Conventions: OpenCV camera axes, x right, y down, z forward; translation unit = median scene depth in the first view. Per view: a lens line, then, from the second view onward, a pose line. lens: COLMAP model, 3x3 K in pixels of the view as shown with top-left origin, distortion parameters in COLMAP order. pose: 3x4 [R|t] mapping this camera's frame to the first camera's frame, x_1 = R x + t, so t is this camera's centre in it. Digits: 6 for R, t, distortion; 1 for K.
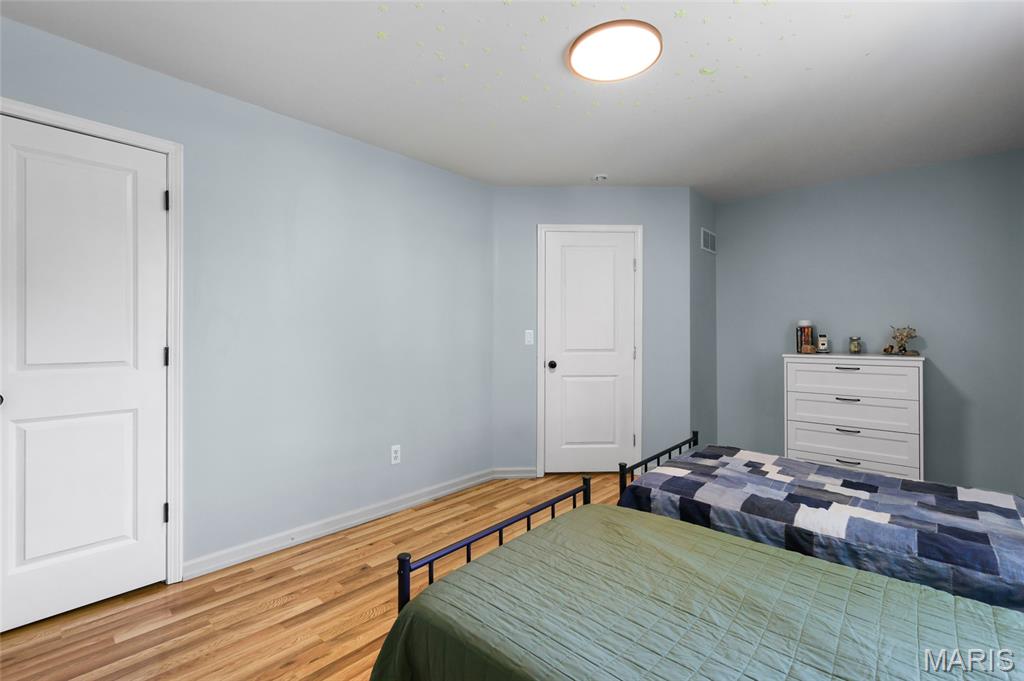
lens RADIAL K [[443.4, 0, 511.7], [0, 443.4, 333.0], [0, 0, 1]] dist [0.002565, -0.000534]
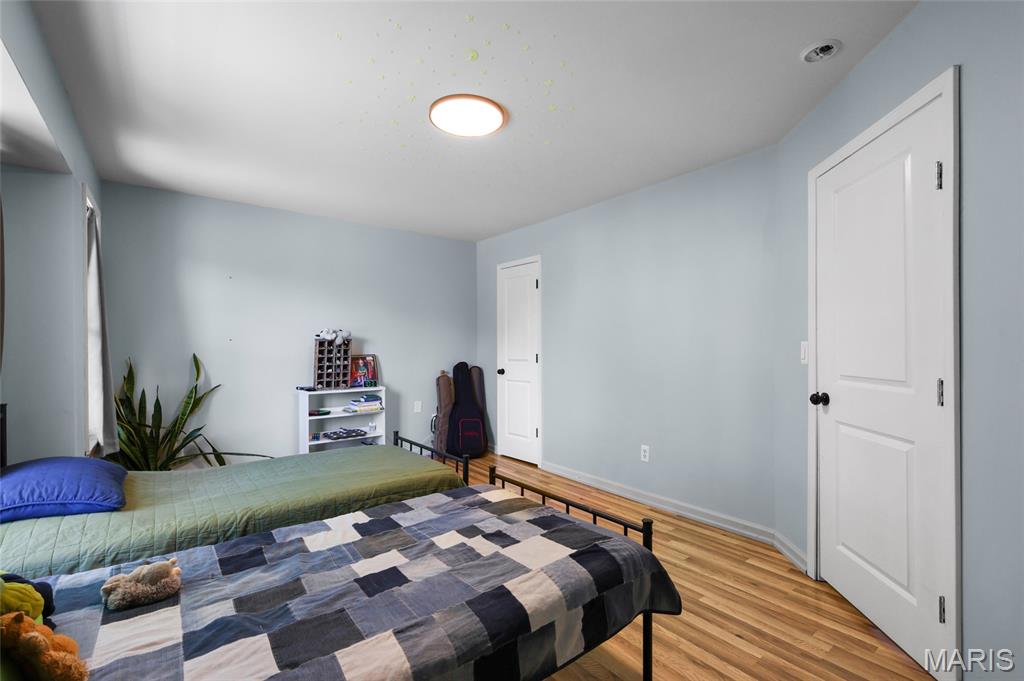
lens RADIAL K [[443.4, 0, 514.1], [0, 443.4, 347.5], [0, 0, 1]] dist [0.002565, -0.000534]
pose [[-0.148723, 0.001048, -0.988878, 1.093699], [0.004039, 0.999992, 0.000453, 0.001101], [0.988871, -0.003927, -0.148726, 1.005943]]
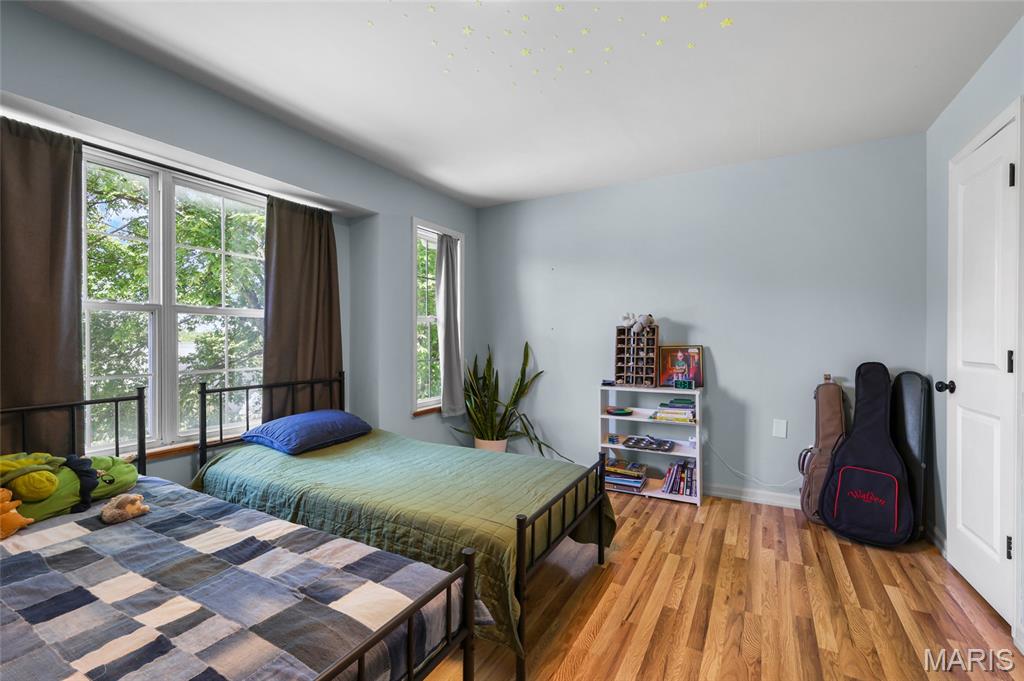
lens RADIAL K [[443.4, 0, 512.3], [0, 443.4, 342.2], [0, 0, 1]] dist [0.002565, -0.000534]
pose [[-0.968326, 0.002795, -0.249674, 0.284552], [0.001404, 0.999982, 0.005749, 0.009315], [0.249686, 0.005216, -0.968313, 1.314073]]
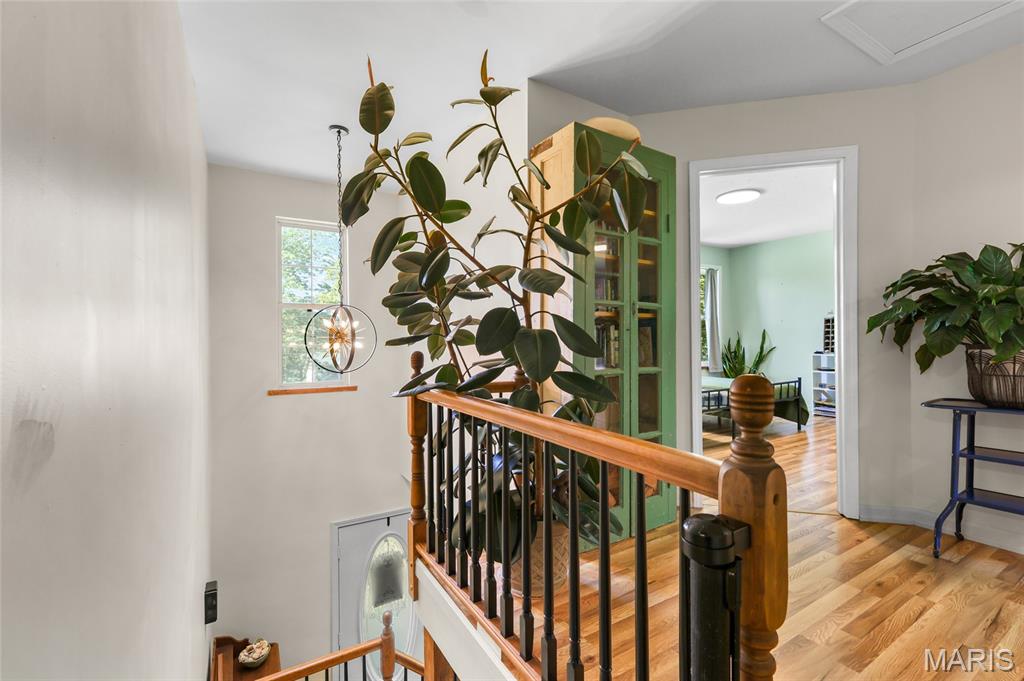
lens RADIAL K [[443.4, 0, 514.9], [0, 443.4, 341.4], [0, 0, 1]] dist [0.002565, -0.000534]
pose [[-0.966148, 0.005338, 0.257935, 0.578754], [0.006897, 0.999963, 0.005142, 0.066073], [-0.257898, 0.006747, -0.966149, 2.678064]]
